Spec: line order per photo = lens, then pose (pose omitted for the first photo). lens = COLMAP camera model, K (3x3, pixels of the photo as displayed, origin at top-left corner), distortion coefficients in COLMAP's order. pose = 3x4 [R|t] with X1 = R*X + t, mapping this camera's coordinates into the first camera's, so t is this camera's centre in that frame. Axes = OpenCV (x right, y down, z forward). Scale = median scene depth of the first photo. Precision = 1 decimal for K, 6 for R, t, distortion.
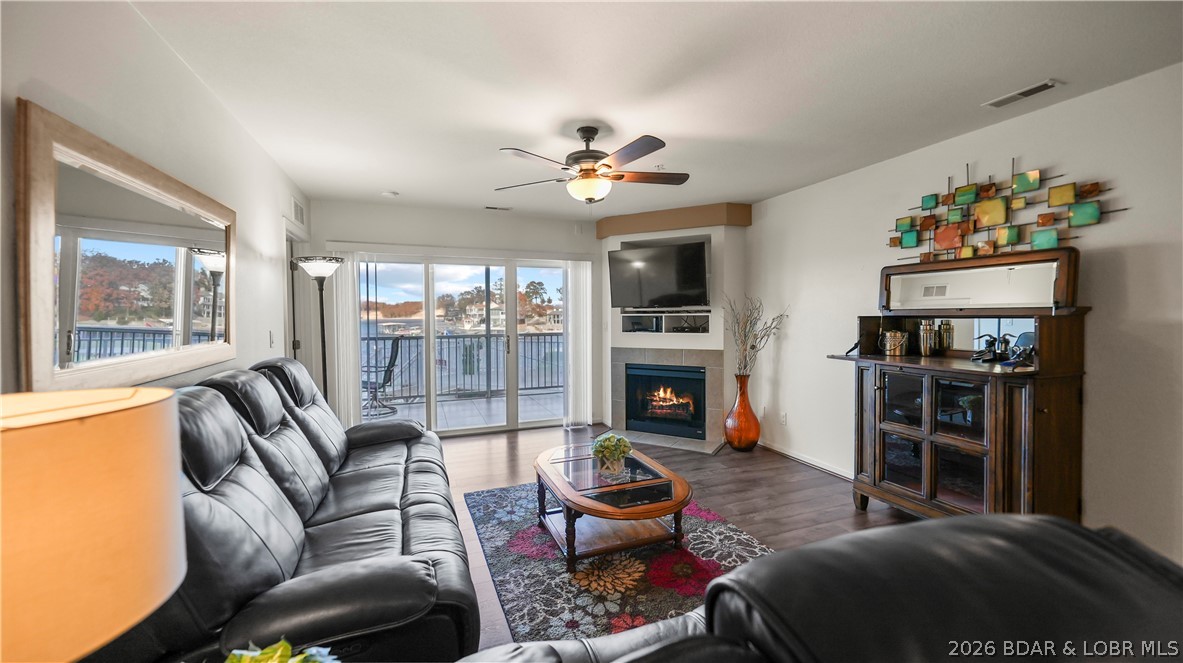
lens RADIAL K [[458.7, 0, 596.0], [0, 458.7, 323.4], [0, 0, 1]] dist [0.010033, 0.000077]
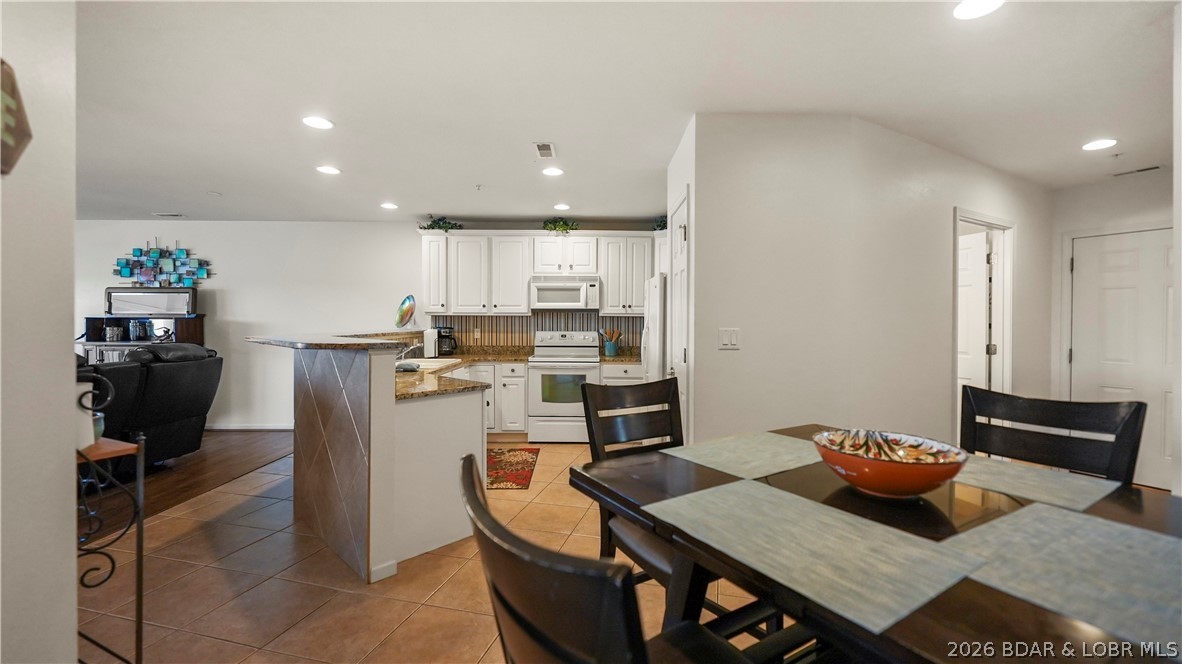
lens RADIAL K [[482.7, 0, 591.0], [0, 482.7, 332.0], [0, 0, 1]] dist [0.001929, 0.000188]
pose [[0.361064, -0.007525, 0.932511, -0.250801], [0.011295, 0.999929, 0.003696, 0.034374], [-0.932472, 0.009198, 0.361124, -0.862113]]
